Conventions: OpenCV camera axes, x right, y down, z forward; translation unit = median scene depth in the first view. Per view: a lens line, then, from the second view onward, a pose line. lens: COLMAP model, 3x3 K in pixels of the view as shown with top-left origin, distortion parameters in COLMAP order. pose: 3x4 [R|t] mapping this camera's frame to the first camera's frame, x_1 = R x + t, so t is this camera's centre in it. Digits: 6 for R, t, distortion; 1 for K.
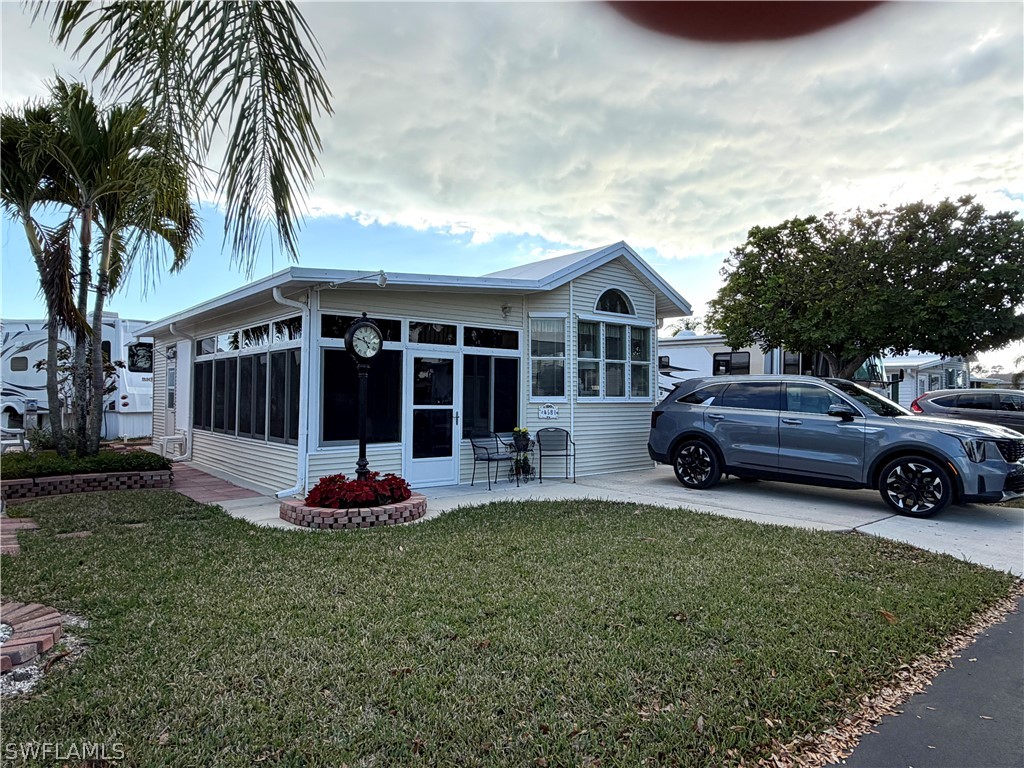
lens RADIAL K [[637.1, 0, 511.8], [0, 637.1, 384.4], [0, 0, 1]] dist [-0.013226, 0.004395]
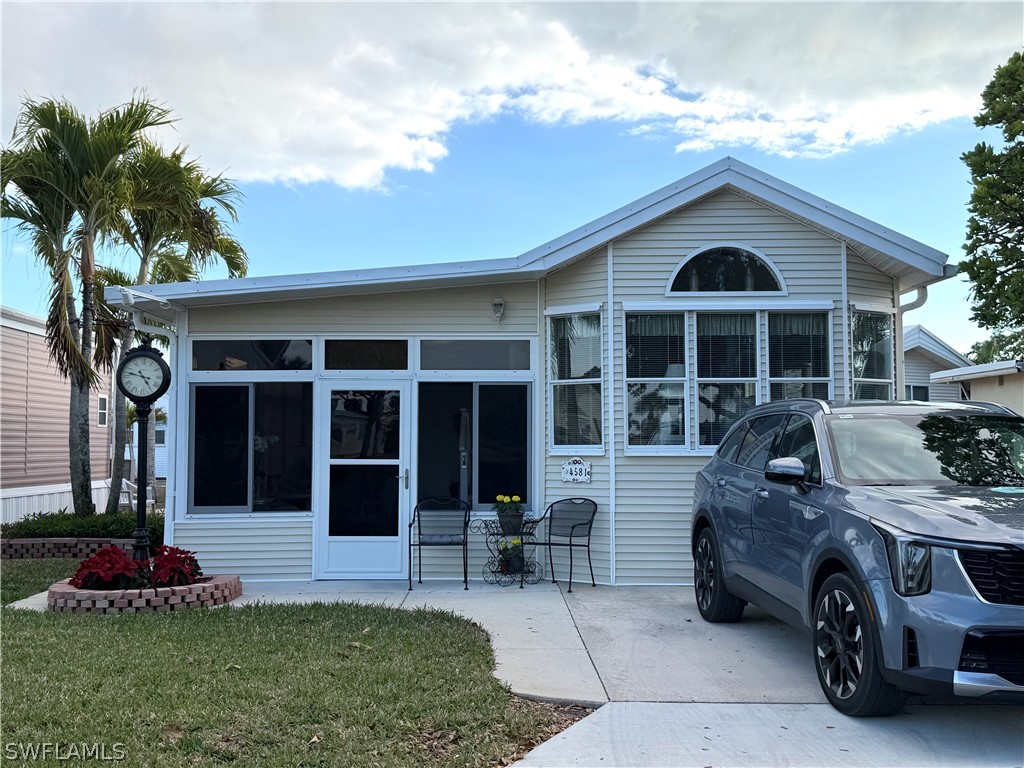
lens RADIAL K [[1112.0, 0, 509.0], [0, 1112.0, 385.5], [0, 0, 1]] dist [0.076906, 0.000000]
pose [[0.769379, -0.039577, -0.637565, 0.728398], [0.015753, 0.998951, -0.043000, 0.007035], [0.638598, 0.023040, 0.769195, 0.171815]]
